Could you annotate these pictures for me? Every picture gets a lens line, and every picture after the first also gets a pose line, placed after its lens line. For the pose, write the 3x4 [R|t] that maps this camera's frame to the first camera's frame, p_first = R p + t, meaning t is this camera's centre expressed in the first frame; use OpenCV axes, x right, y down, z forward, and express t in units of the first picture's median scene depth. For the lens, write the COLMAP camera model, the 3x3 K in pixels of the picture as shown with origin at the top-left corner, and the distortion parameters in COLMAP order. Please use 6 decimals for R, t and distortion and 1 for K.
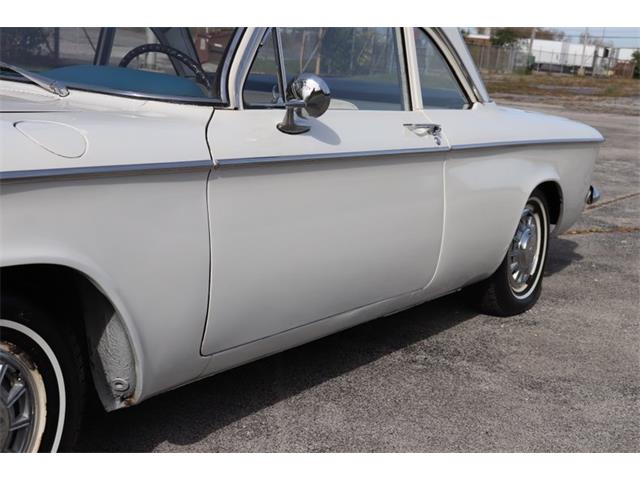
lens RADIAL K [[1012.5, 0, 319.4], [0, 1012.5, 238.6], [0, 0, 1]] dist [0.144152, 0.098637]
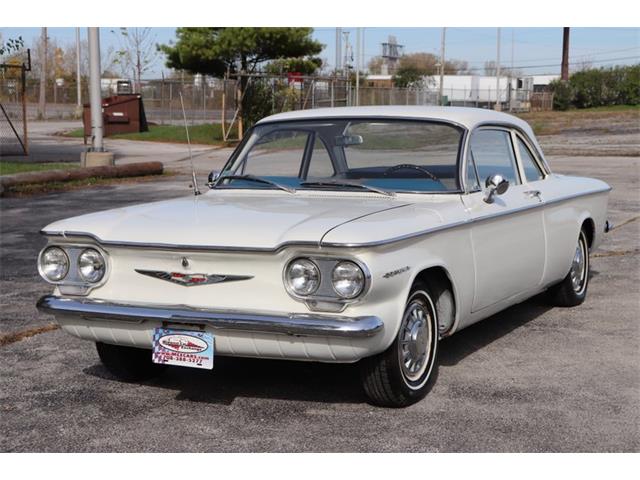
lens RADIAL K [[1188.3, 0, 321.1], [0, 1188.3, 239.6], [0, 0, 1]] dist [0.250861, 0.132366]
pose [[0.990811, -0.095212, 0.096061, -0.470053], [0.101370, 0.992953, -0.061384, 0.062442], [-0.089539, 0.070558, 0.993481, -1.039670]]
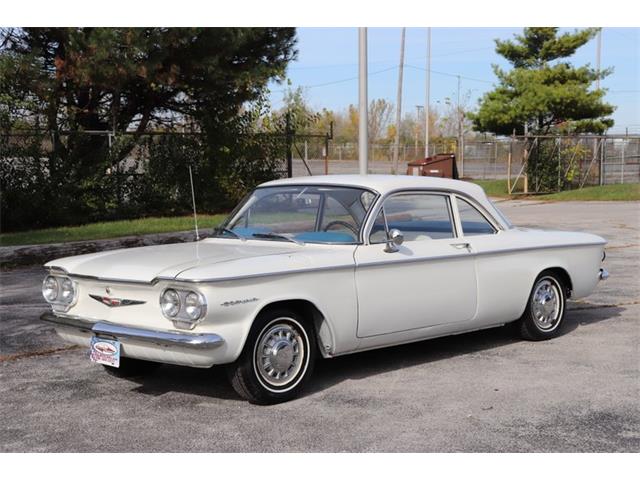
lens RADIAL K [[1053.6, 0, 320.9], [0, 1053.6, 239.2], [0, 0, 1]] dist [0.145314, 0.076780]
pose [[0.972986, -0.075583, -0.218140, 0.304040], [0.049298, 0.991116, -0.123523, 0.144140], [0.225538, 0.109432, 0.968069, -1.270161]]
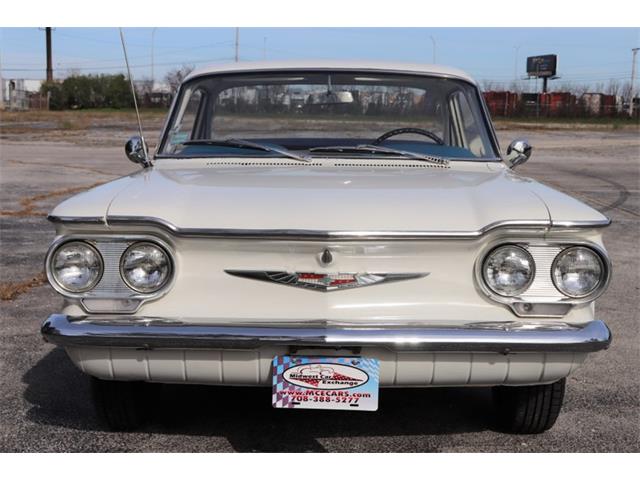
lens RADIAL K [[1030.6, 0, 321.1], [0, 1030.6, 243.1], [0, 0, 1]] dist [0.148789, 0.020115]
pose [[0.846278, -0.129456, 0.516774, -0.971054], [0.143519, 0.989564, 0.012866, -0.045557], [-0.513047, 0.063279, 0.856025, -0.258508]]
